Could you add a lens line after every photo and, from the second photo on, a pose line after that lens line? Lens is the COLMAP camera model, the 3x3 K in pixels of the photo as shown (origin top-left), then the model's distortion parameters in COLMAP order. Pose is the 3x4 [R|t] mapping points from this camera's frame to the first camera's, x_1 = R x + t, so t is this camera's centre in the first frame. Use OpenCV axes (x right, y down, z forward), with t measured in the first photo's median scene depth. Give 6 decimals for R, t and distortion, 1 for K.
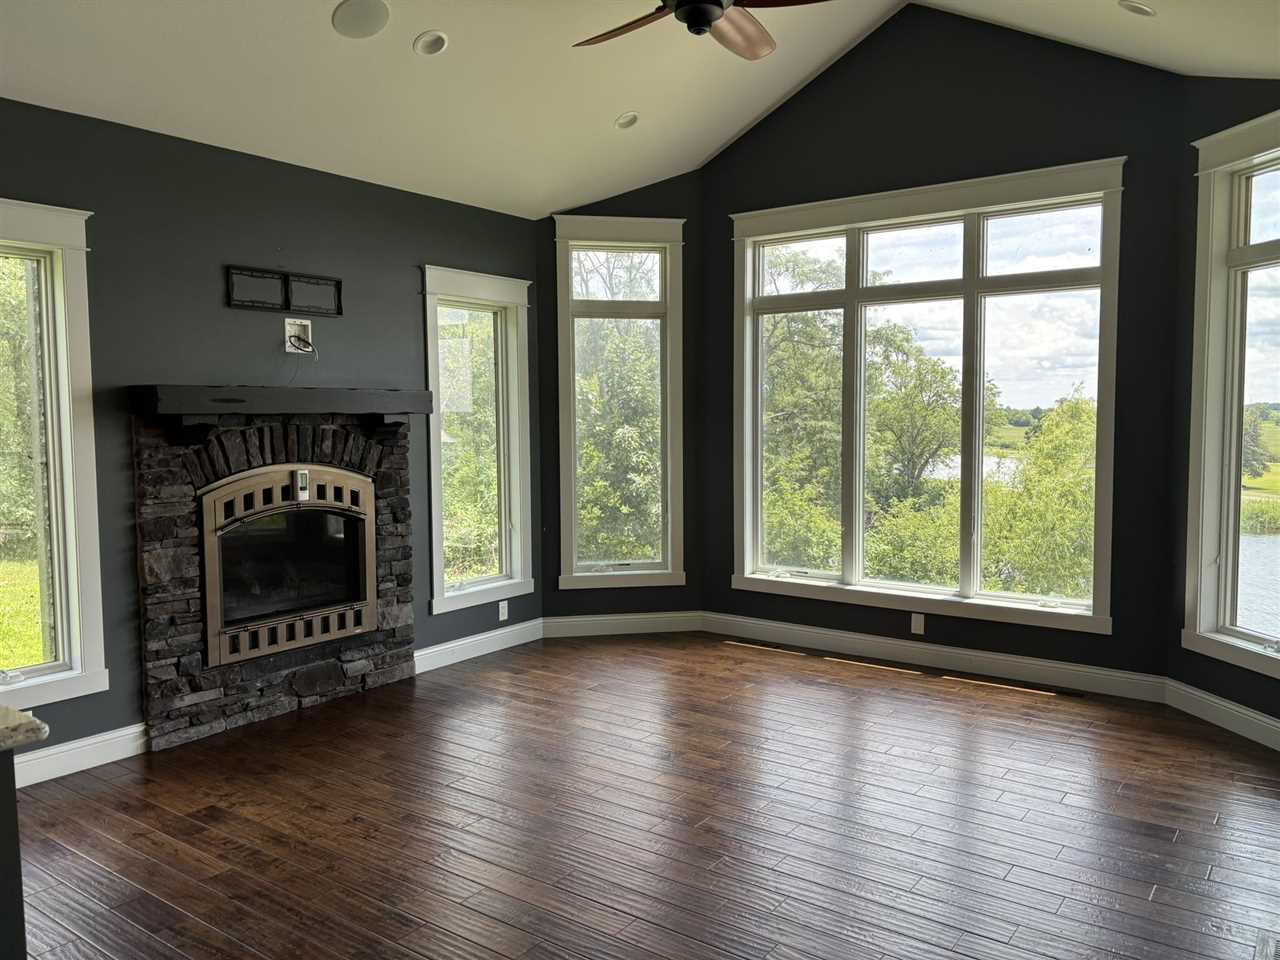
lens RADIAL K [[967.0, 0, 626.6], [0, 967.0, 481.6], [0, 0, 1]] dist [0.038807, -0.004758]
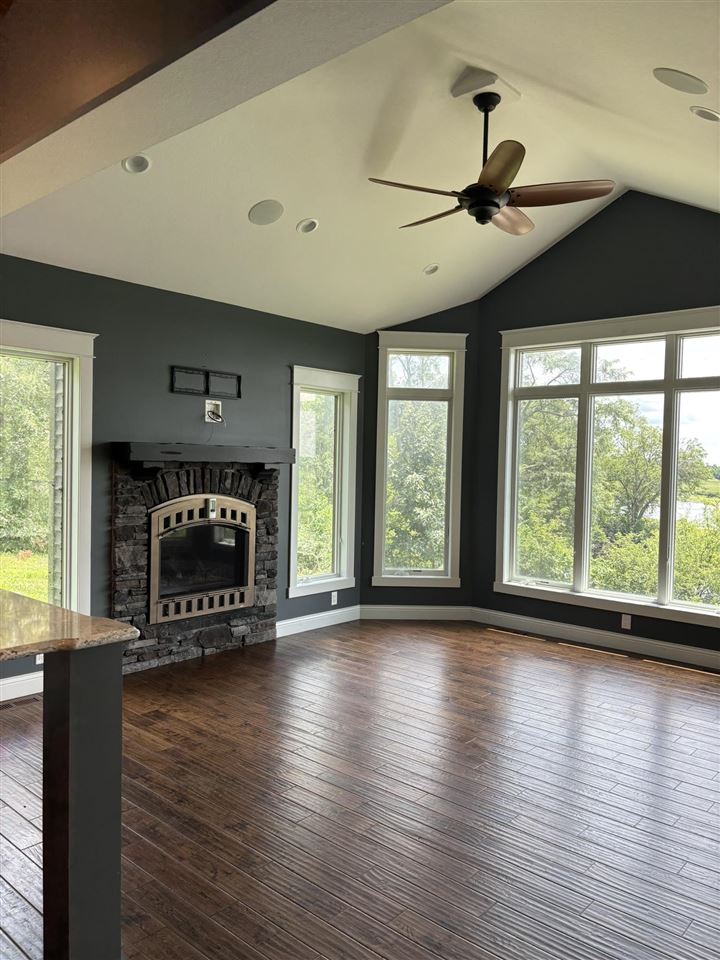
lens RADIAL K [[722.0, 0, 354.0], [0, 722.0, 483.2], [0, 0, 1]] dist [0.055532, -0.031581]
pose [[0.995950, 0.032628, -0.083785, -0.014289], [-0.035844, 0.998666, -0.037177, -0.001273], [0.082460, 0.040030, 0.995790, -0.108164]]
